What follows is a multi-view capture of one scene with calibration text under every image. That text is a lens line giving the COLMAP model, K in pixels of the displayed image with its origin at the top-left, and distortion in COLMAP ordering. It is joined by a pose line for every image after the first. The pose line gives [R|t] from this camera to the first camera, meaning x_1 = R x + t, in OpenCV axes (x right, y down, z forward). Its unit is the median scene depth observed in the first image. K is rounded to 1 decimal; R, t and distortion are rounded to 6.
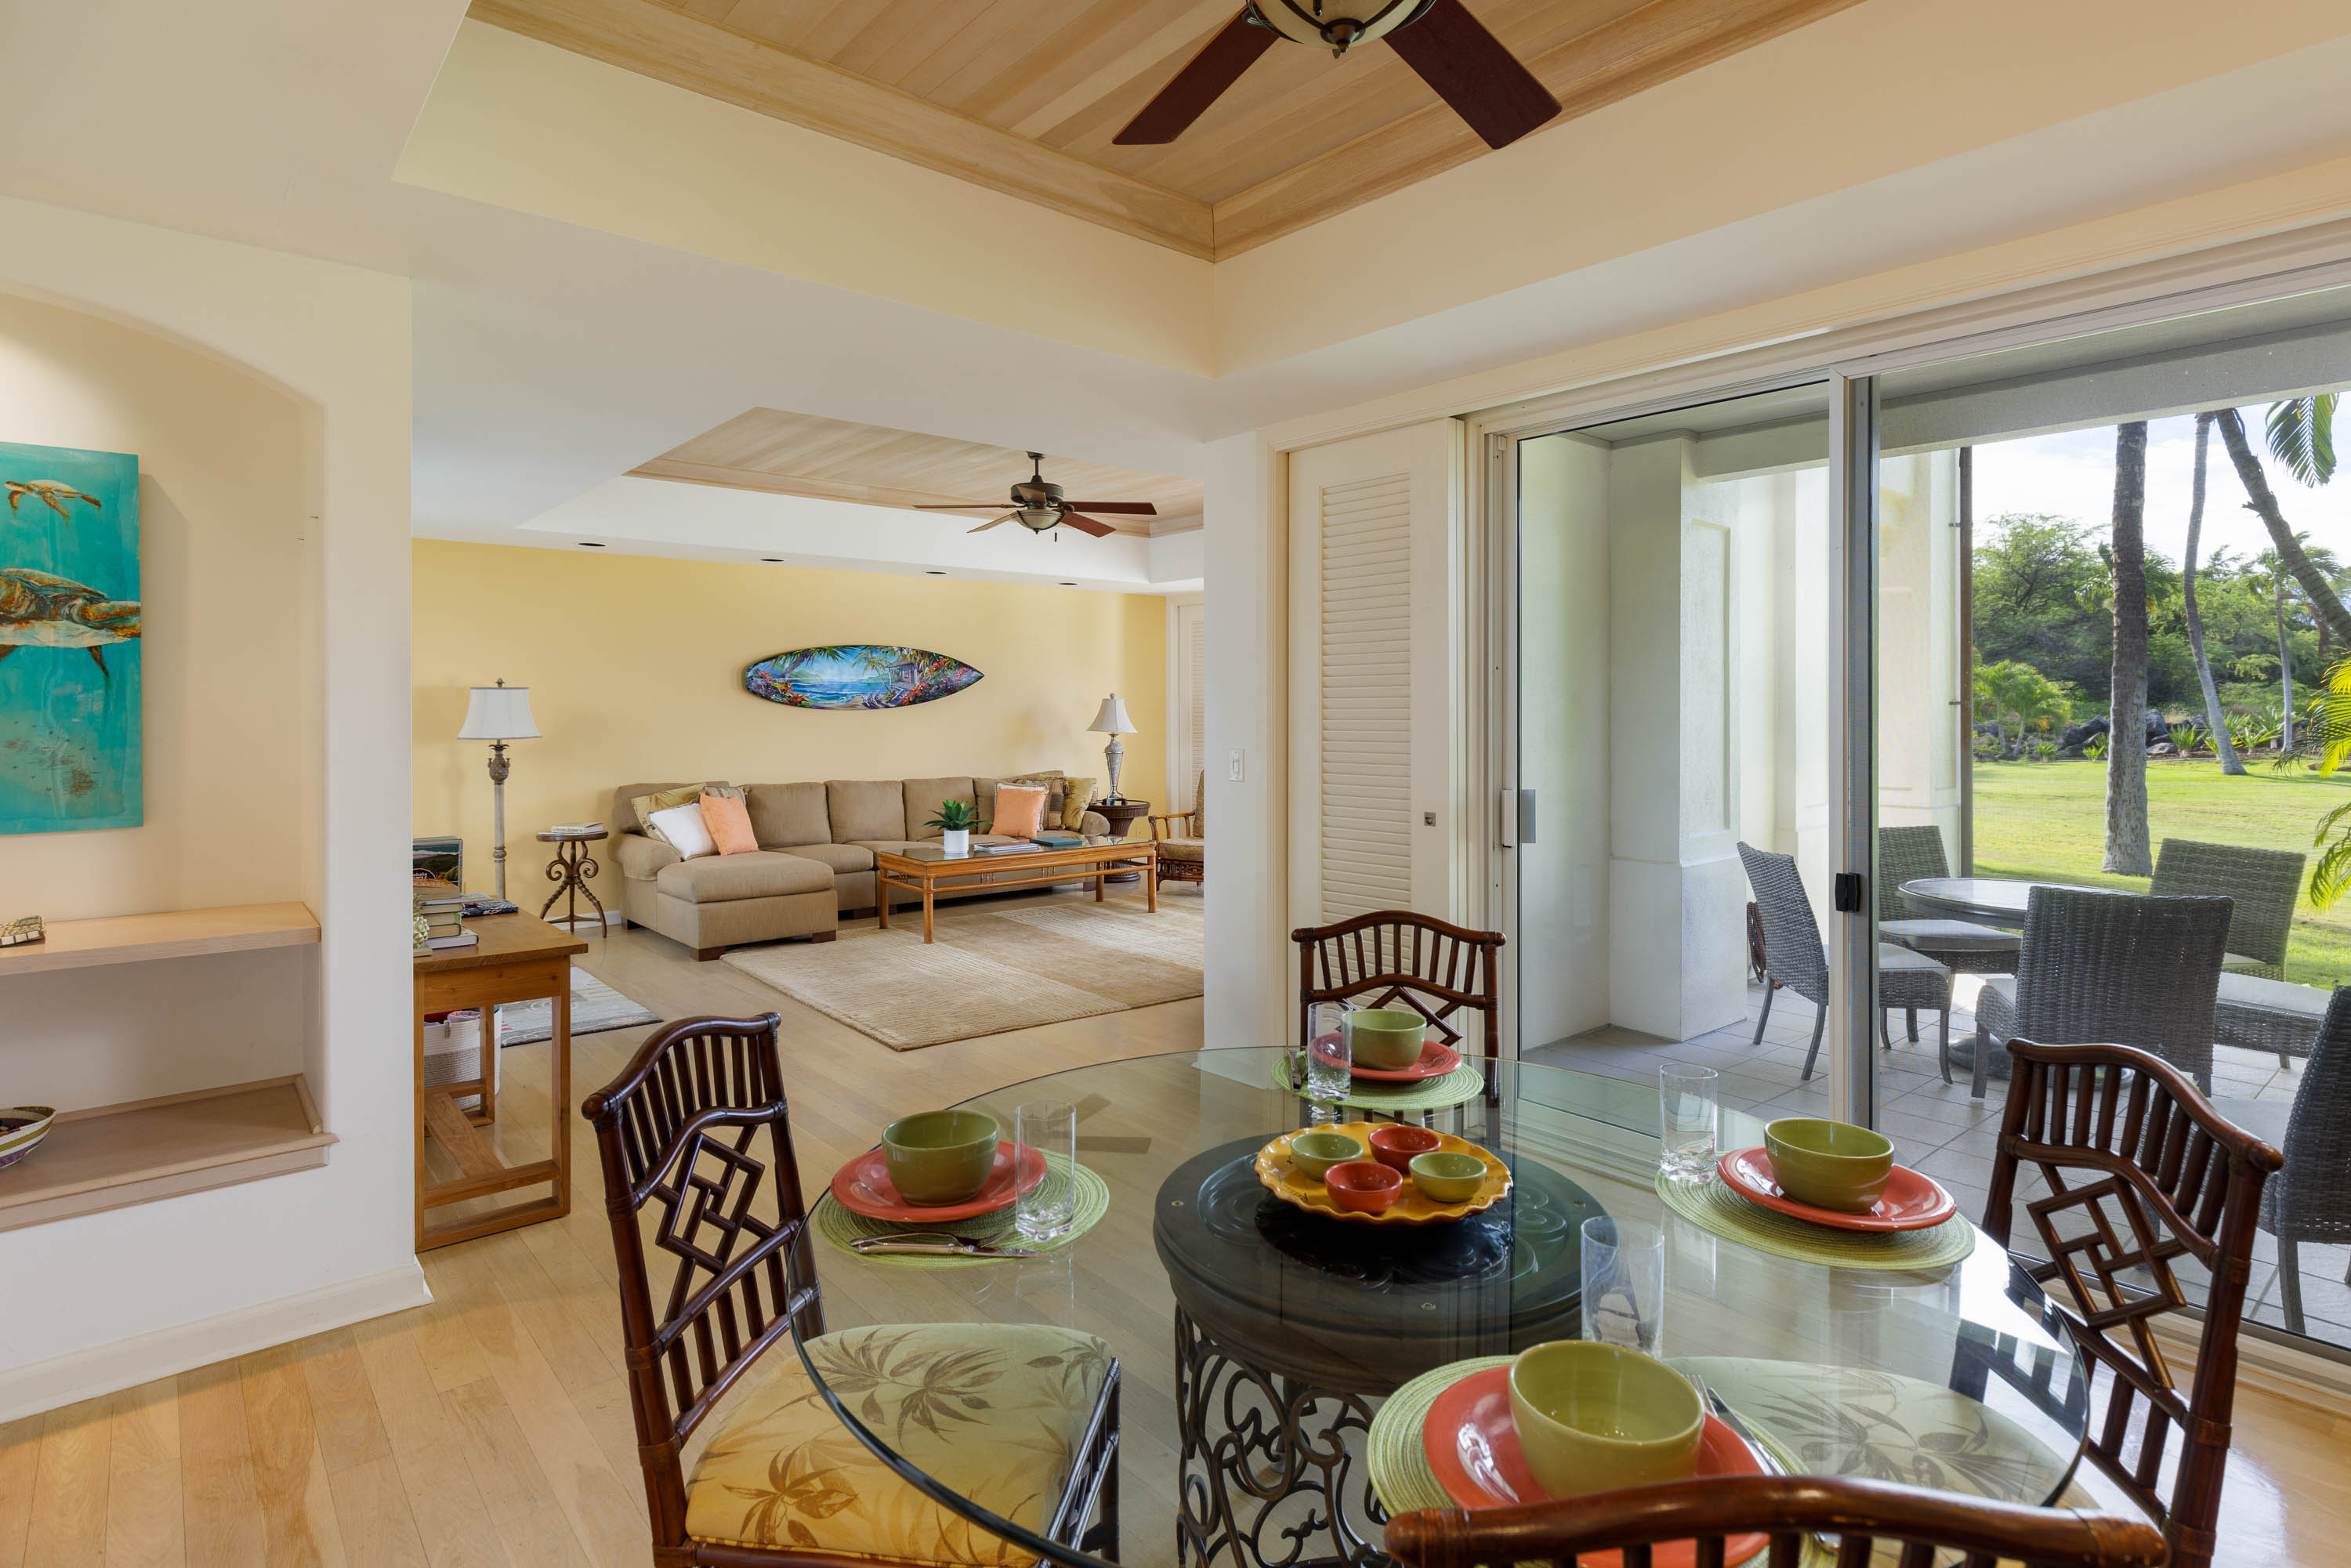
lens RADIAL K [[1169.9, 0, 1175.5], [0, 1169.9, 784.0], [0, 0, 1]] dist [-0.017168, -0.000159]
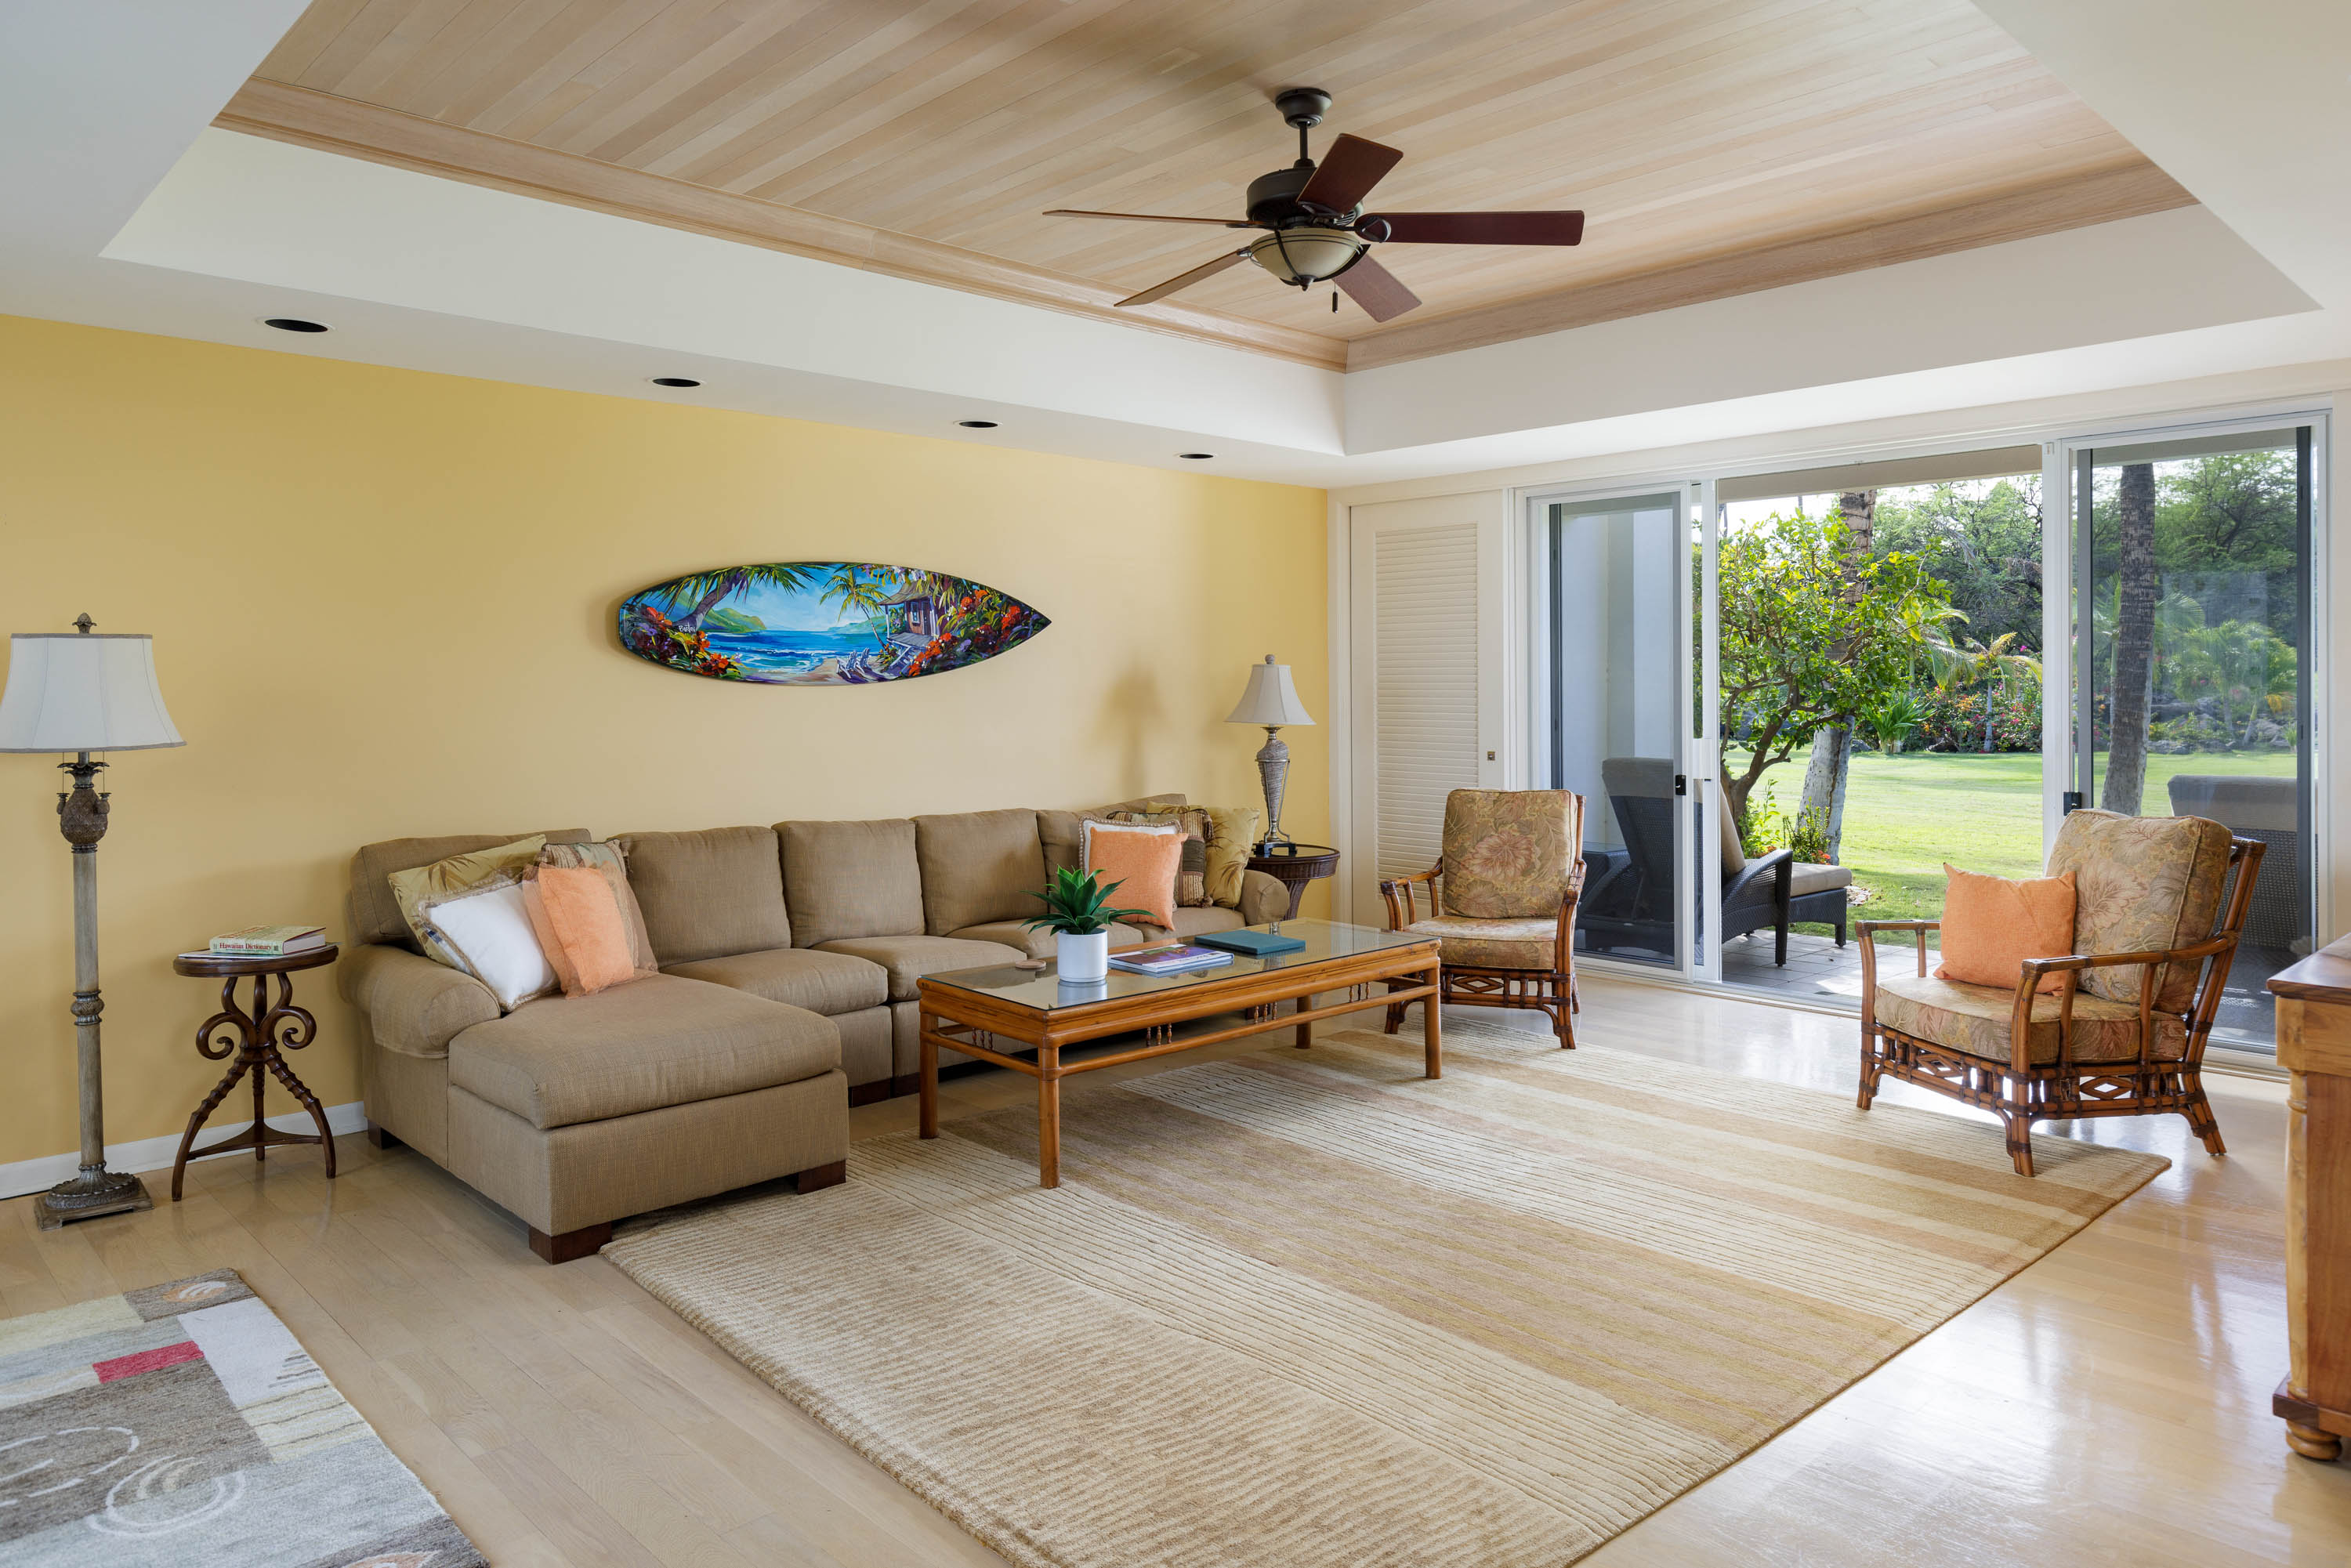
lens RADIAL K [[1519.9, 0, 1175.5], [0, 1519.9, 784.0], [0, 0, 1]] dist [-0.002695, 0.001537]
pose [[0.999088, -0.007285, 0.042079, -0.159117], [0.007387, 0.999970, -0.002290, -0.017858], [-0.042061, 0.002599, 0.999112, 0.339794]]
